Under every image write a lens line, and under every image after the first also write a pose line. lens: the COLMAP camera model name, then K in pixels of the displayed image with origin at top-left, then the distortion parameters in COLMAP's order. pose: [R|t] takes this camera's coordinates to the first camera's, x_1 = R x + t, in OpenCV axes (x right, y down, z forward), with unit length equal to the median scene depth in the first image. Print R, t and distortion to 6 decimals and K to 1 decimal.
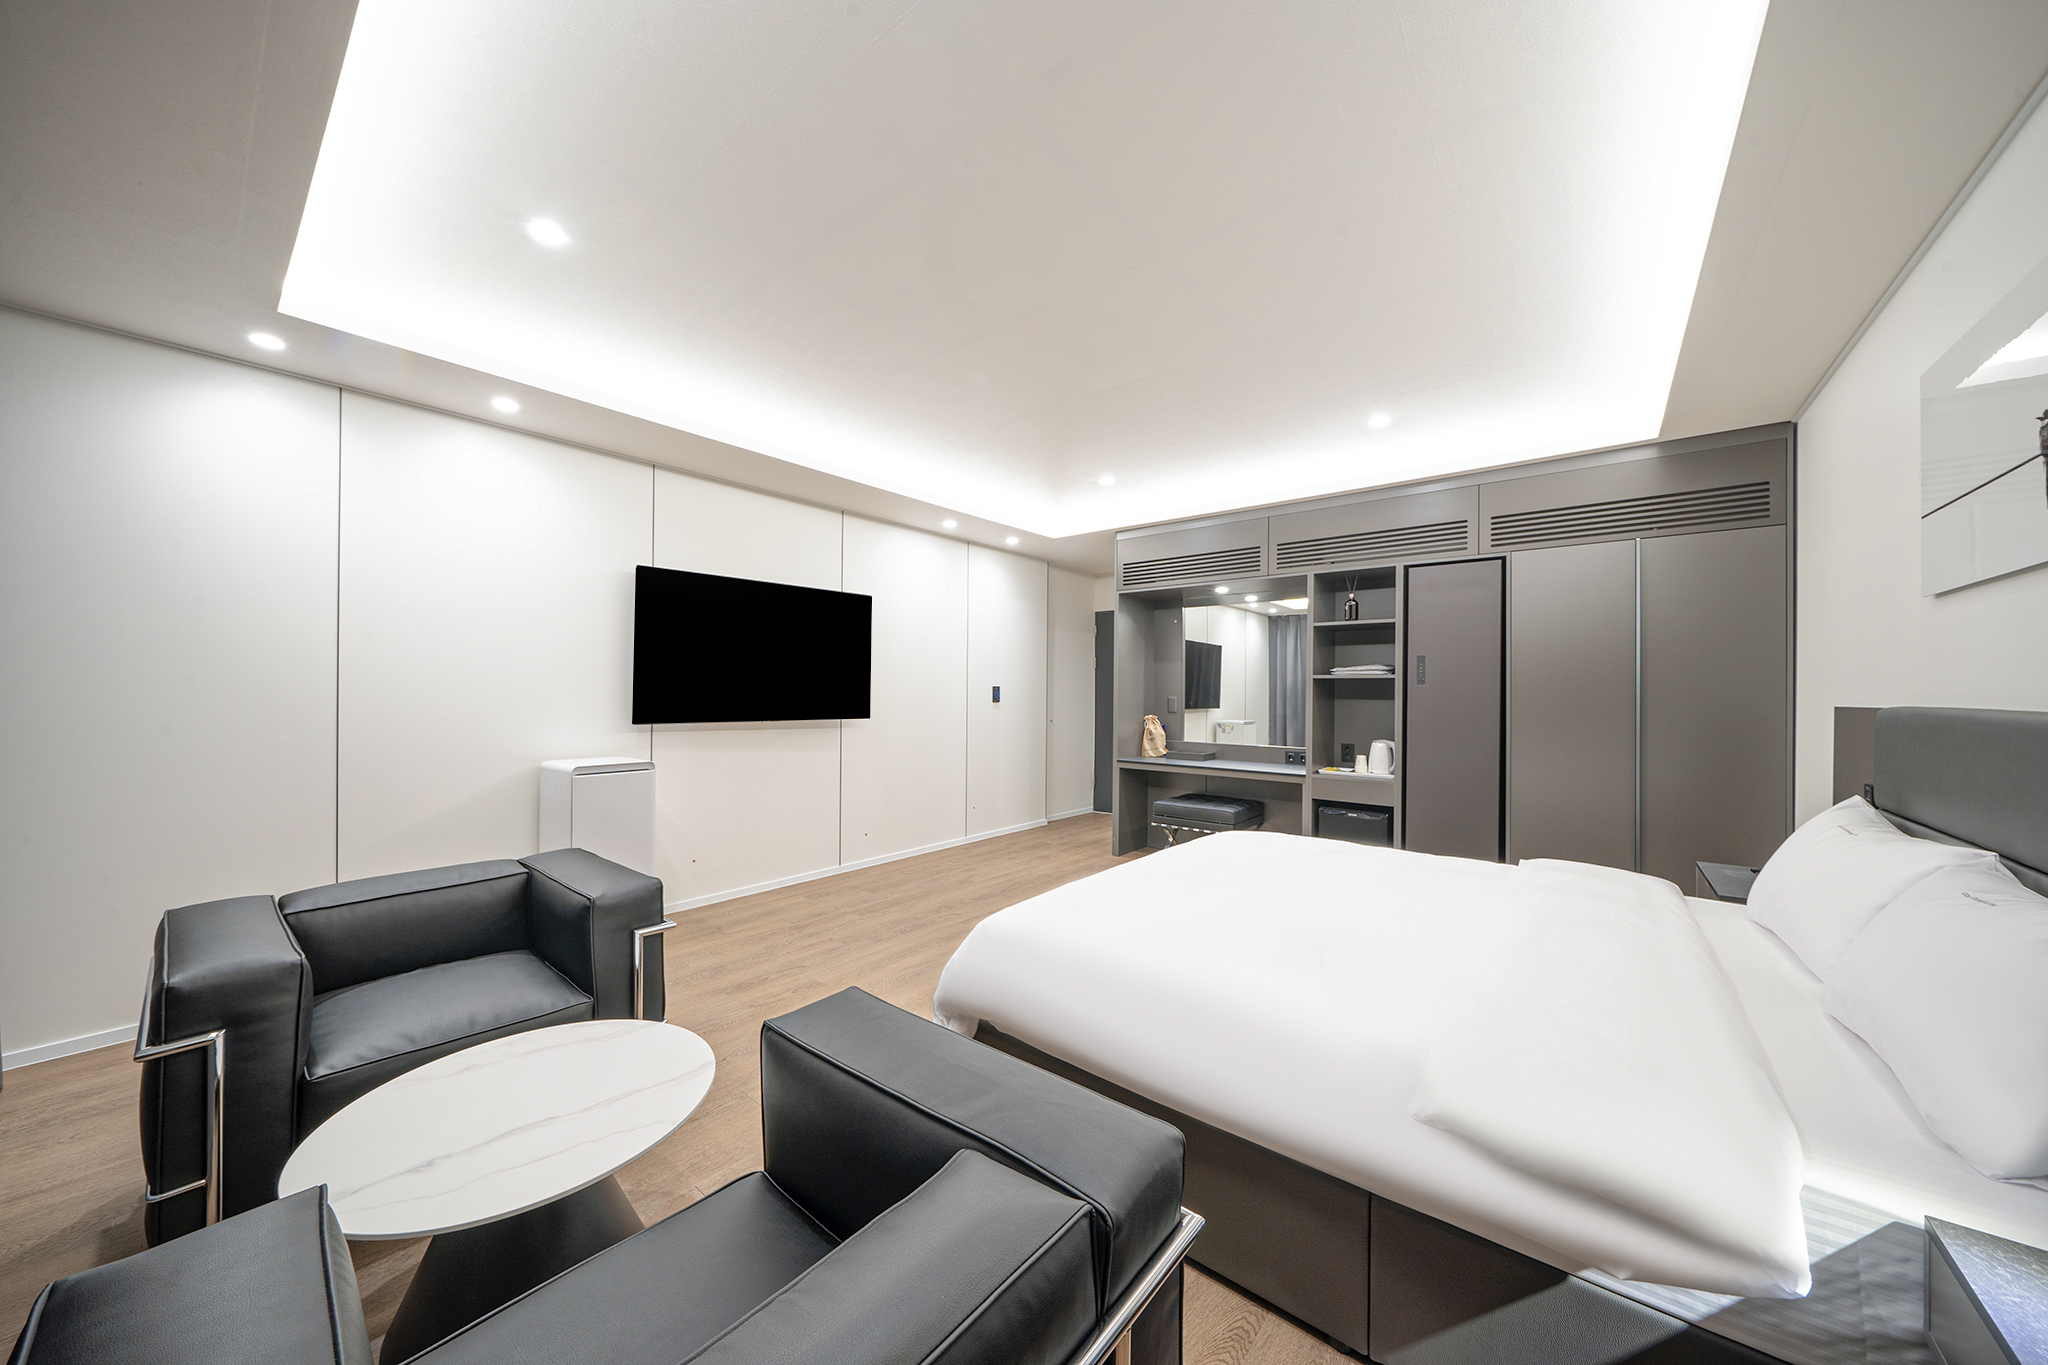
lens RADIAL K [[679.8, 0, 1021.6], [0, 679.8, 690.9], [0, 0, 1]] dist [-0.000189, -0.000011]
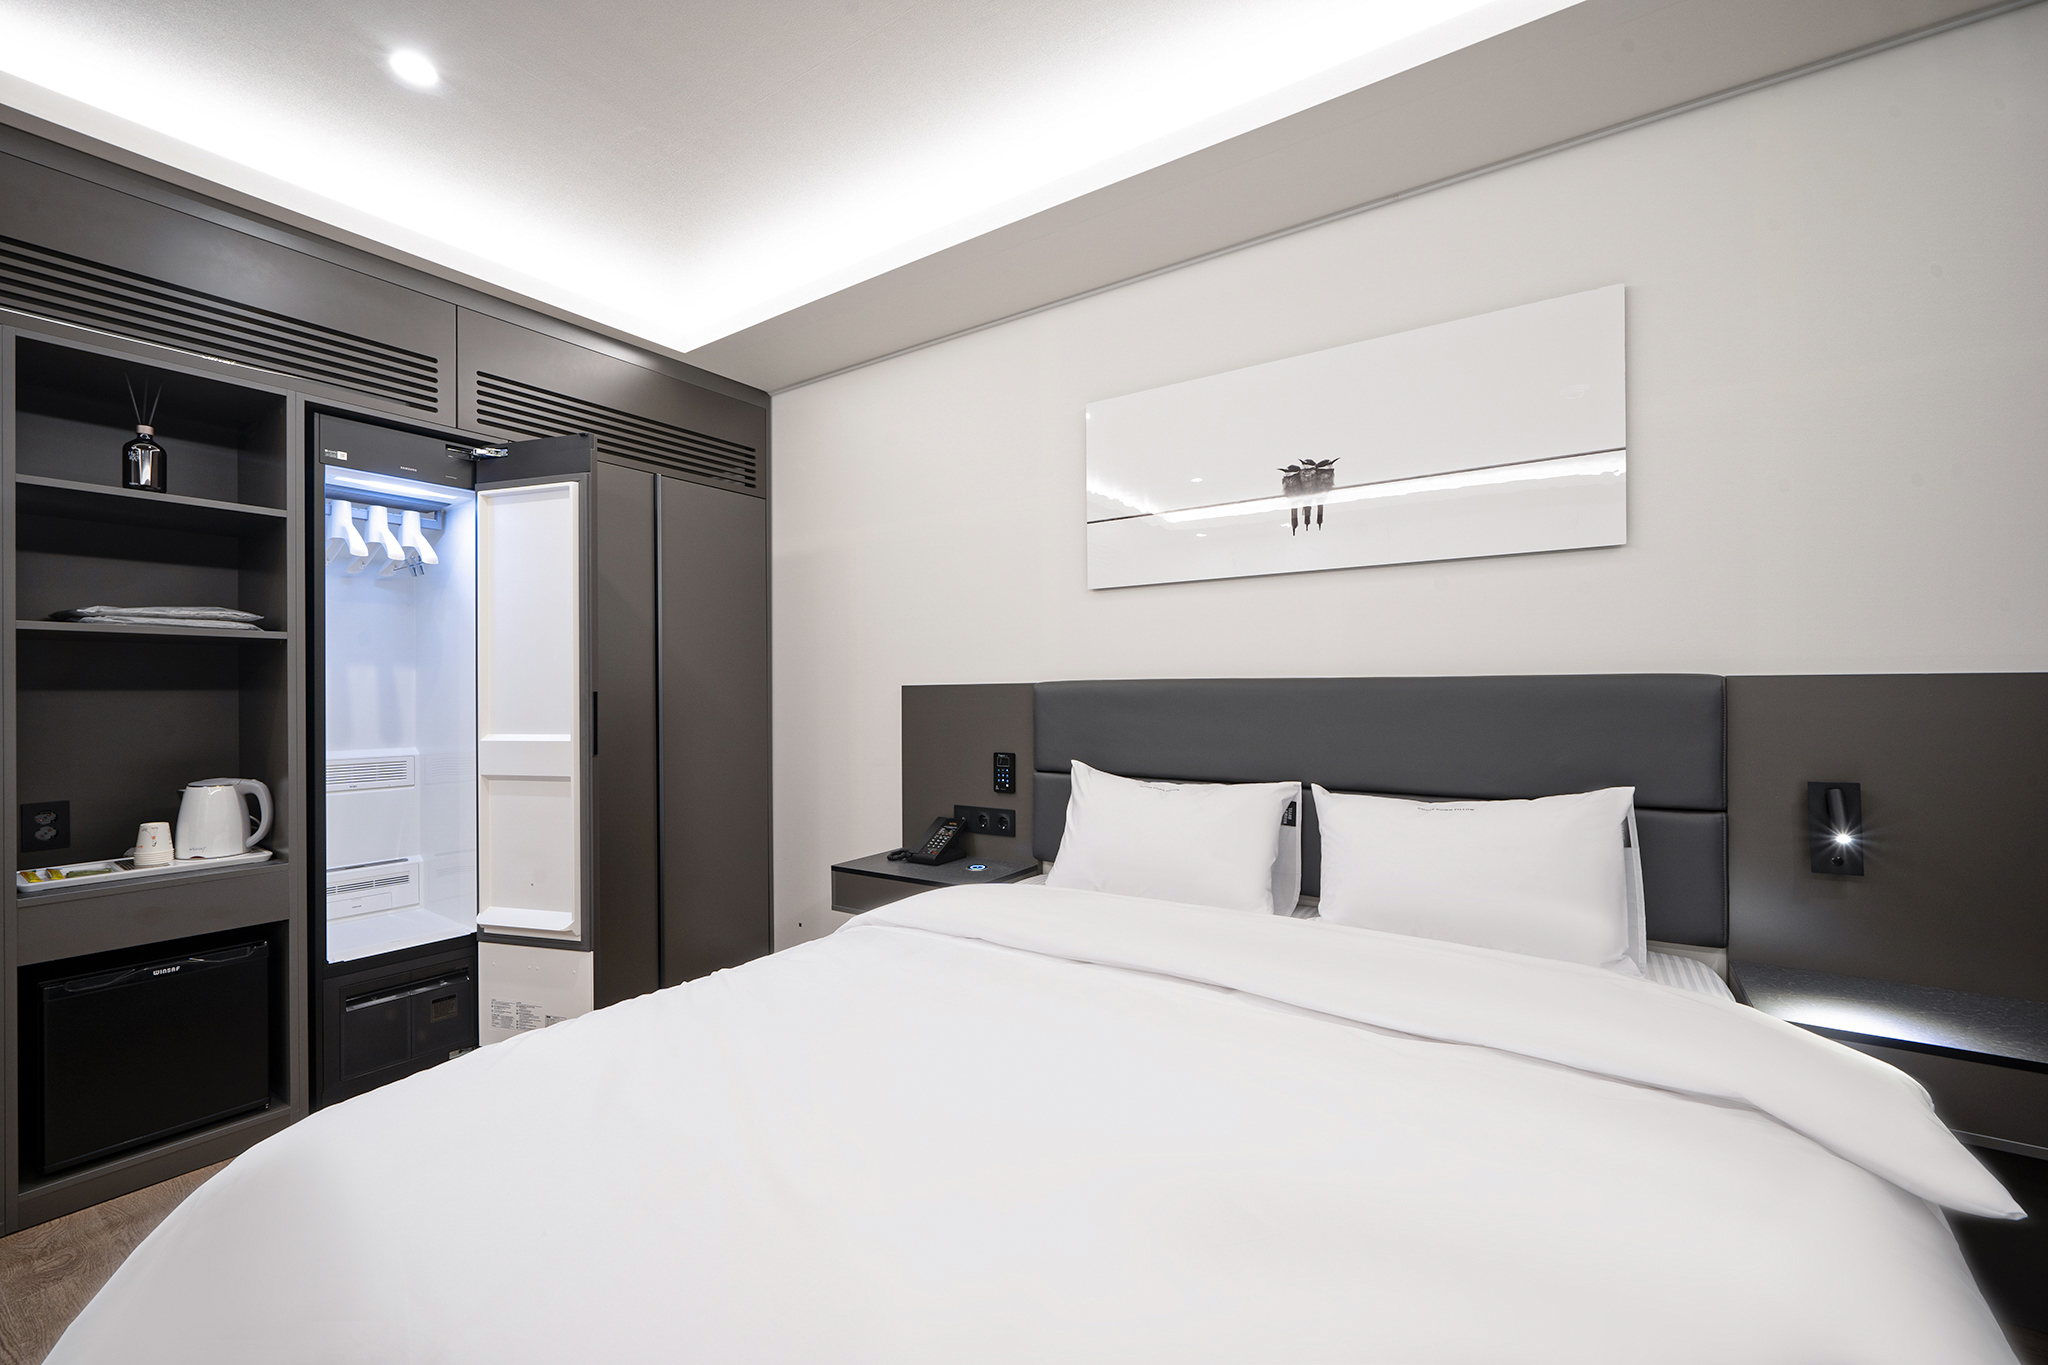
lens RADIAL K [[854.6, 0, 1019.4], [0, 854.6, 688.4], [0, 0, 1]] dist [-0.002597, -0.000242]
pose [[-0.089928, 0.003220, 0.995943, -0.065601], [0.003168, 0.999991, -0.002947, 0.016553], [-0.995943, 0.002890, -0.089937, 0.536976]]
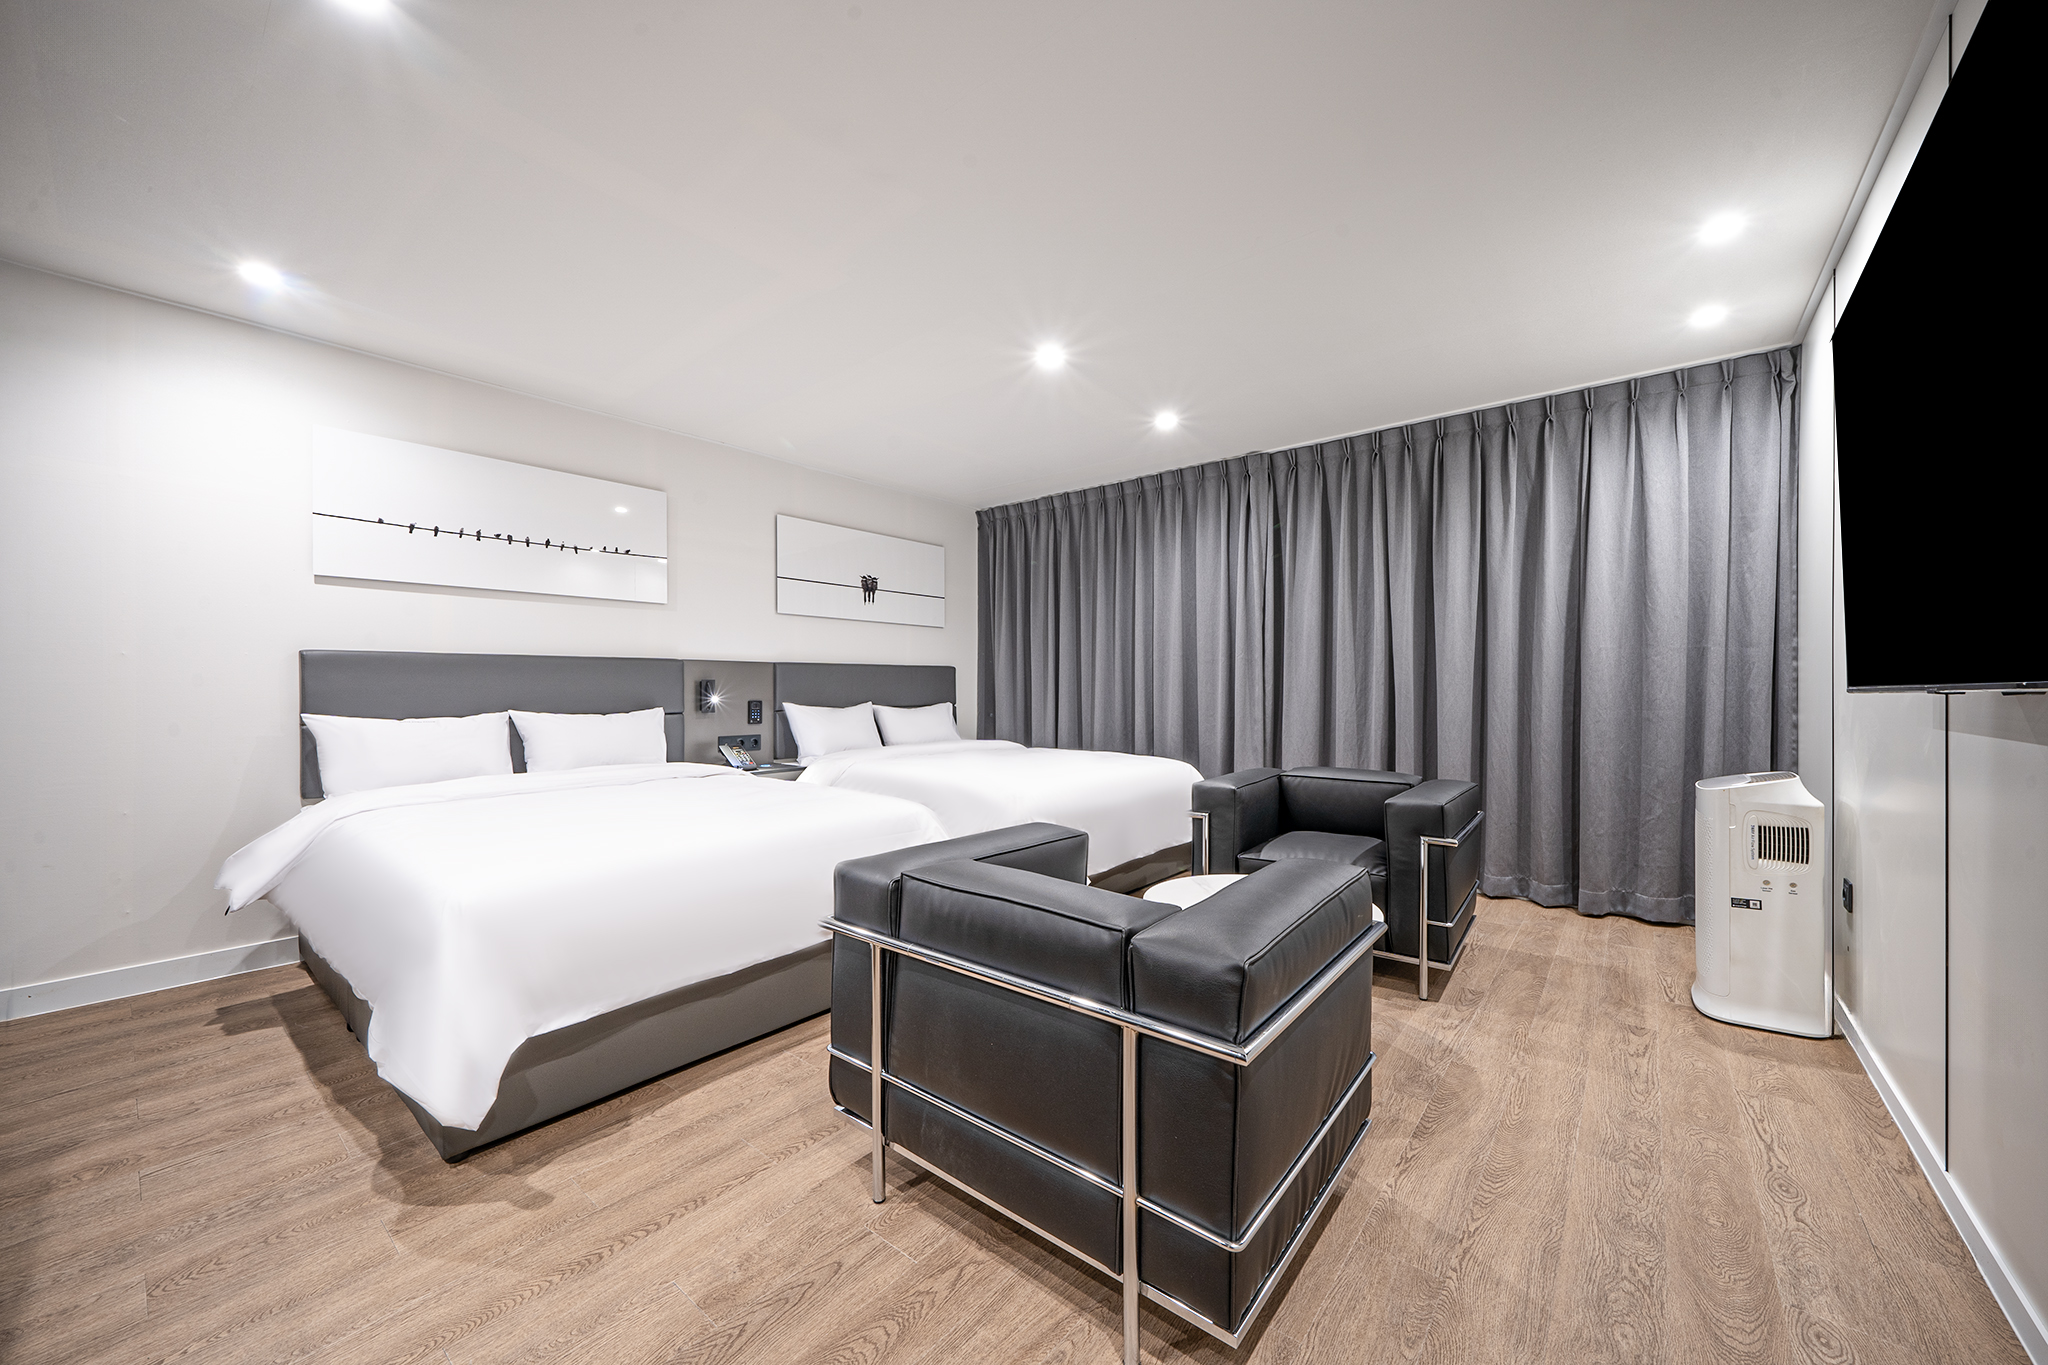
lens RADIAL K [[757.6, 0, 1021.7], [0, 757.6, 687.1], [0, 0, 1]] dist [0.001205, 0.000080]
pose [[-0.999715, -0.005676, -0.023174, 0.237348], [-0.005658, 0.999984, -0.000865, 0.043032], [0.023178, -0.000733, -0.999731, 1.467873]]
